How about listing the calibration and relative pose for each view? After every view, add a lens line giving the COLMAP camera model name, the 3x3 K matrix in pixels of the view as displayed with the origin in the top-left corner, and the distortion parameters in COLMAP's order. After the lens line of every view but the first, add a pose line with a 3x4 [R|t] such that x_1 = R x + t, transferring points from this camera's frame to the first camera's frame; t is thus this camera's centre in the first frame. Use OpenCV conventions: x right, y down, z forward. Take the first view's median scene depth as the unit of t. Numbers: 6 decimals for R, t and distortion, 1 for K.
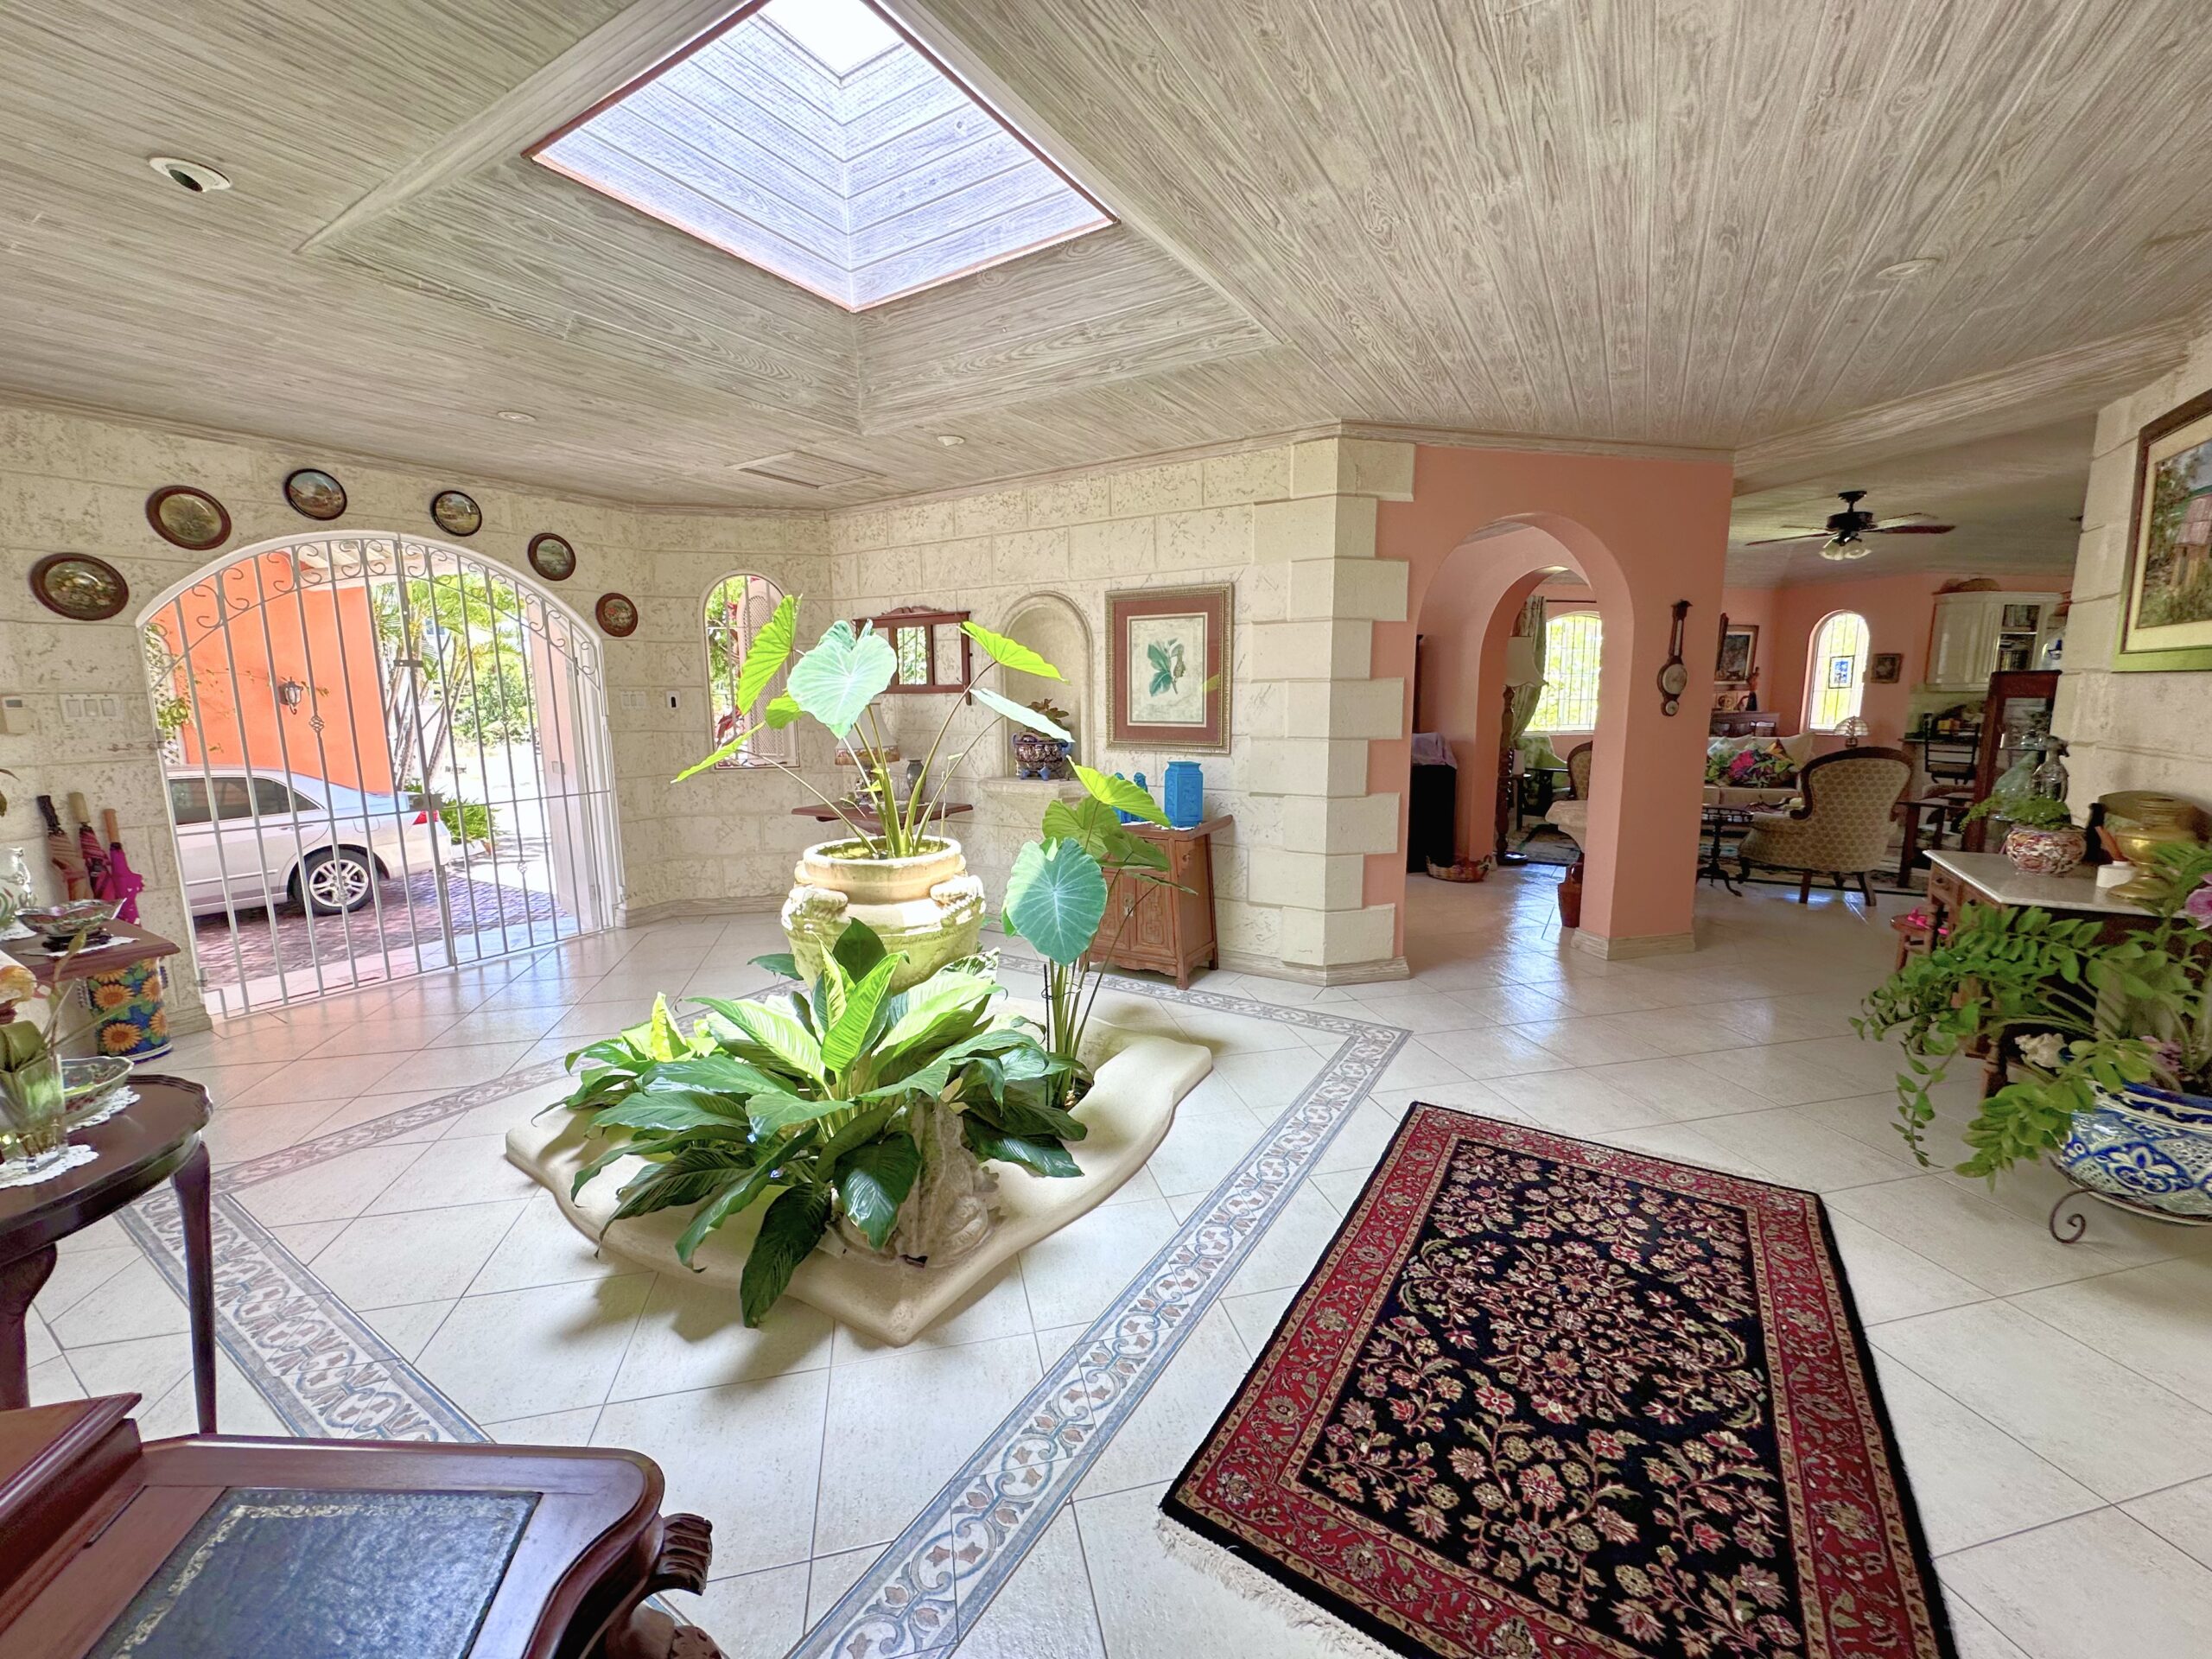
lens RADIAL K [[884.1, 0, 1103.0], [0, 884.1, 828.6], [0, 0, 1]] dist [-0.004837, 0.000268]
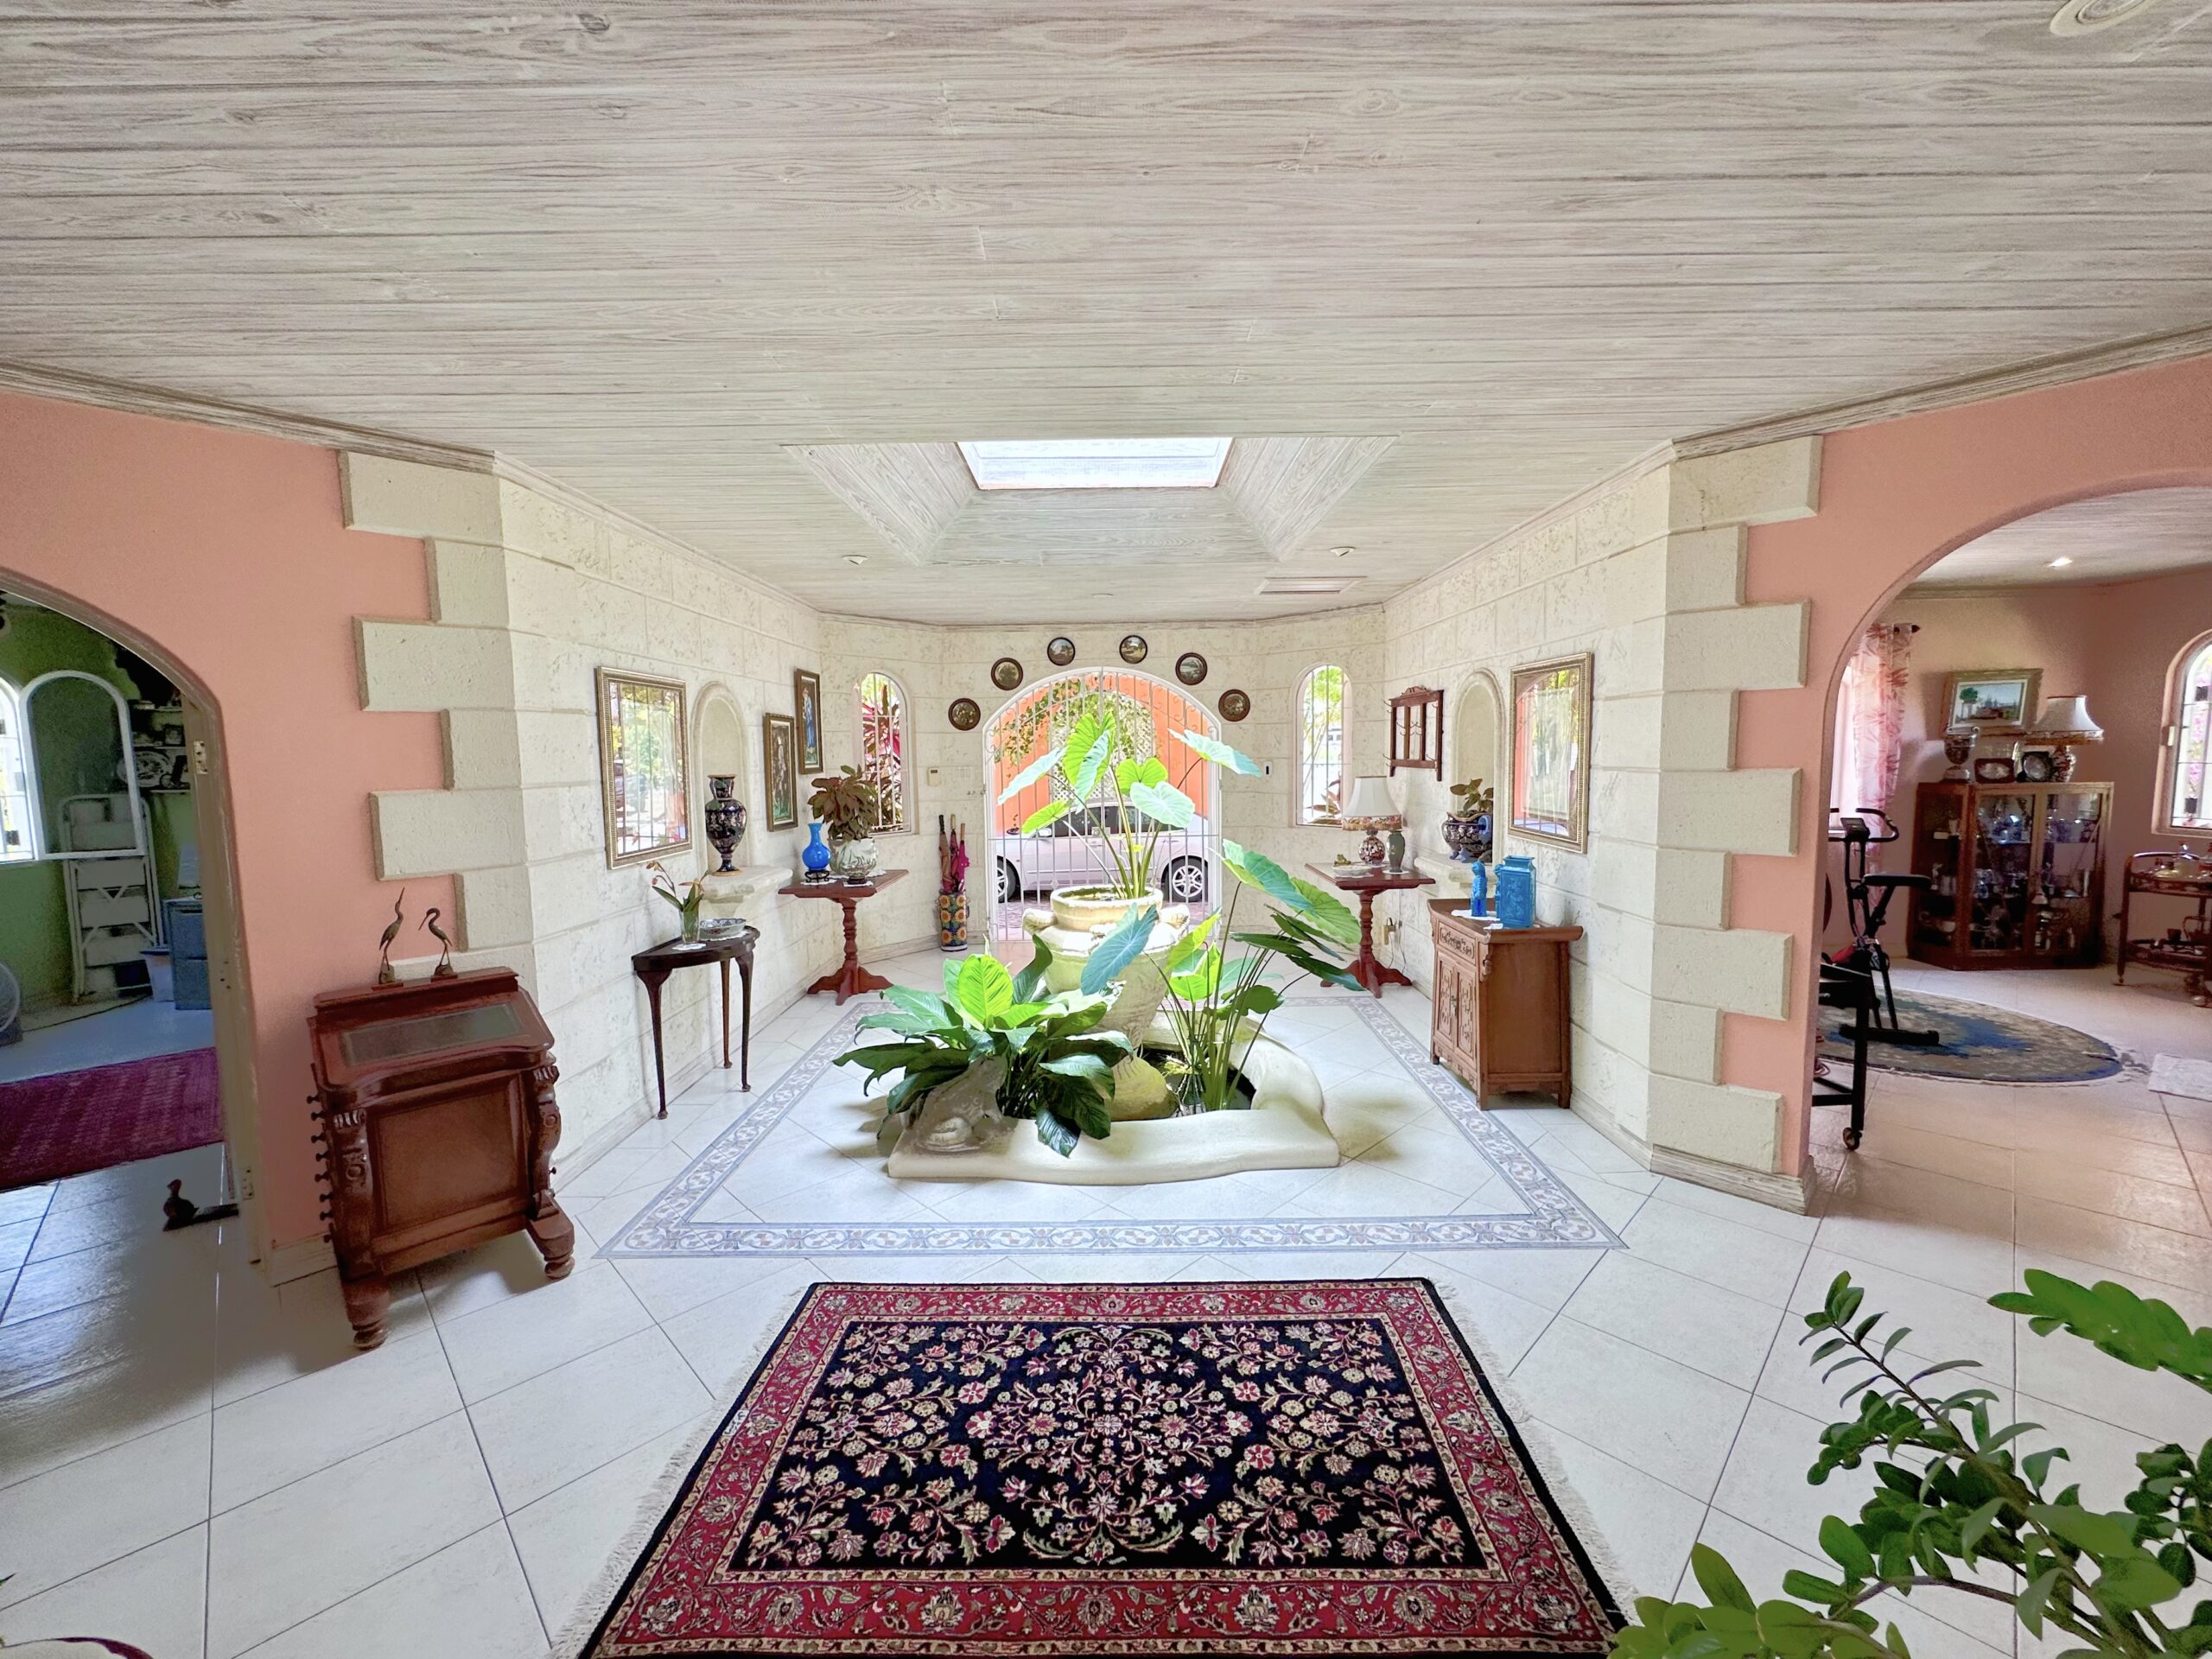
lens RADIAL K [[884.1, 0, 1110.6], [0, 884.1, 829.7], [0, 0, 1]] dist [-0.004837, 0.000268]
pose [[0.524169, 0.077988, -0.848036, 0.765039], [-0.118271, 0.992815, 0.018199, -0.085937], [0.843362, 0.090758, 0.529626, 0.222679]]
